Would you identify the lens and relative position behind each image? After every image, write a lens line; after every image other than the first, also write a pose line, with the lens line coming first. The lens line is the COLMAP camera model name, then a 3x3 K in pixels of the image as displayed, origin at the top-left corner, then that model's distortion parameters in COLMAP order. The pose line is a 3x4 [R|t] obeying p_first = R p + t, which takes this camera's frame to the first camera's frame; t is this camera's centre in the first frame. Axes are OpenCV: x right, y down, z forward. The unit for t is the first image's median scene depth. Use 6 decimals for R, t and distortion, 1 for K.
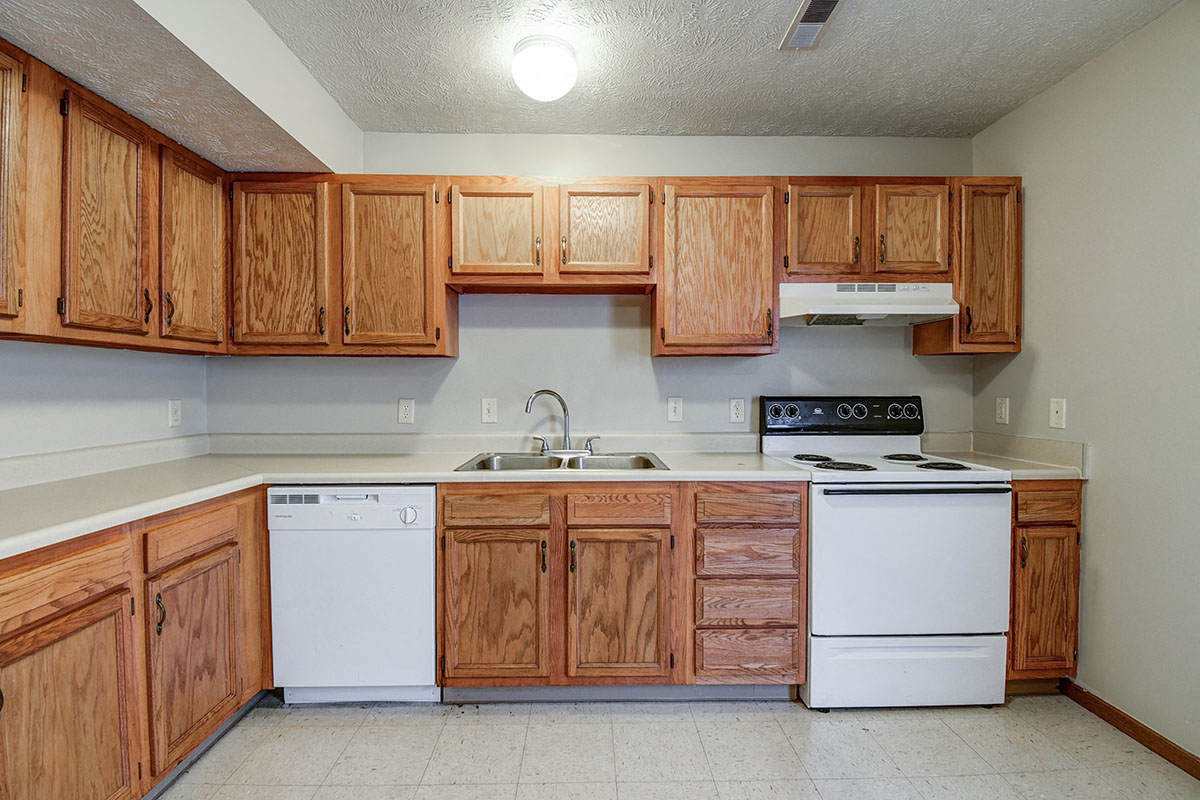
lens RADIAL K [[550.5, 0, 626.8], [0, 550.5, 395.5], [0, 0, 1]] dist [-0.005496, -0.010561]
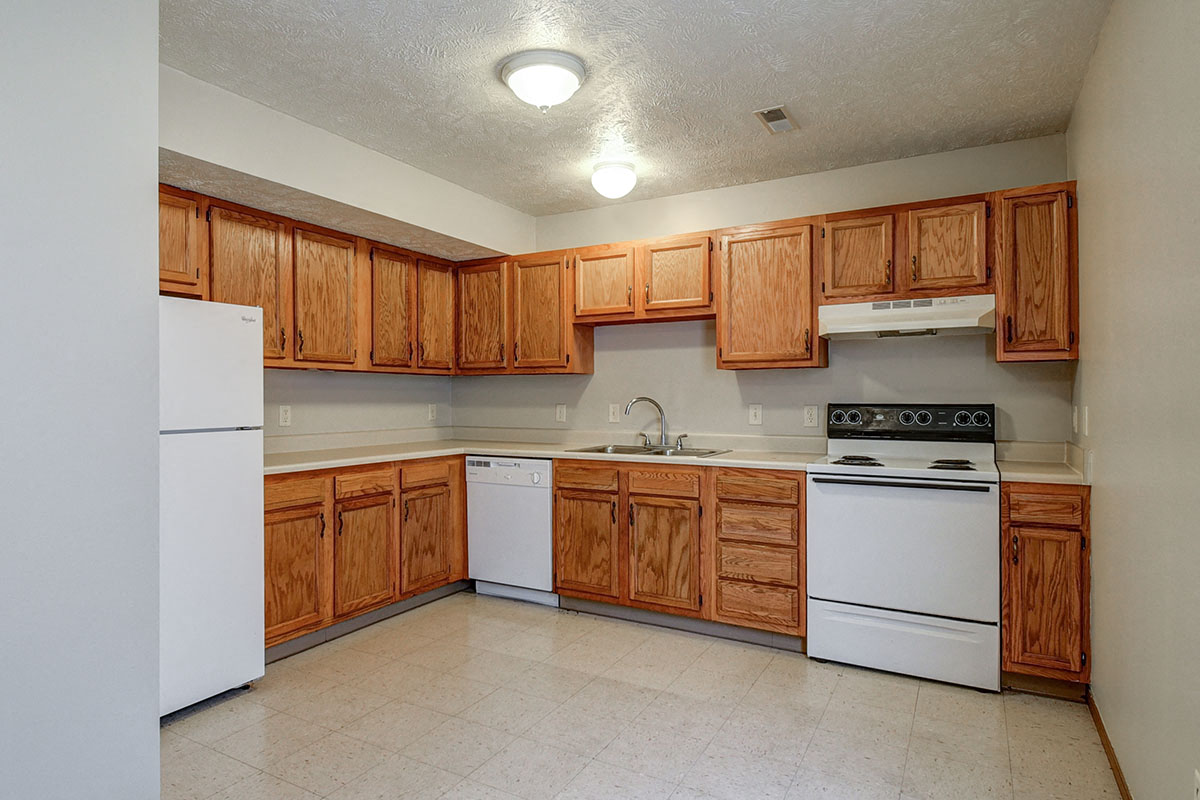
lens RADIAL K [[651.7, 0, 599.5], [0, 651.7, 402.1], [0, 0, 1]] dist [-0.031448, 0.000759]
pose [[0.867182, 0.003331, -0.497981, 0.635876], [-0.006278, 0.999971, -0.004243, 0.009425], [0.497952, 0.006806, 0.867178, -0.480523]]
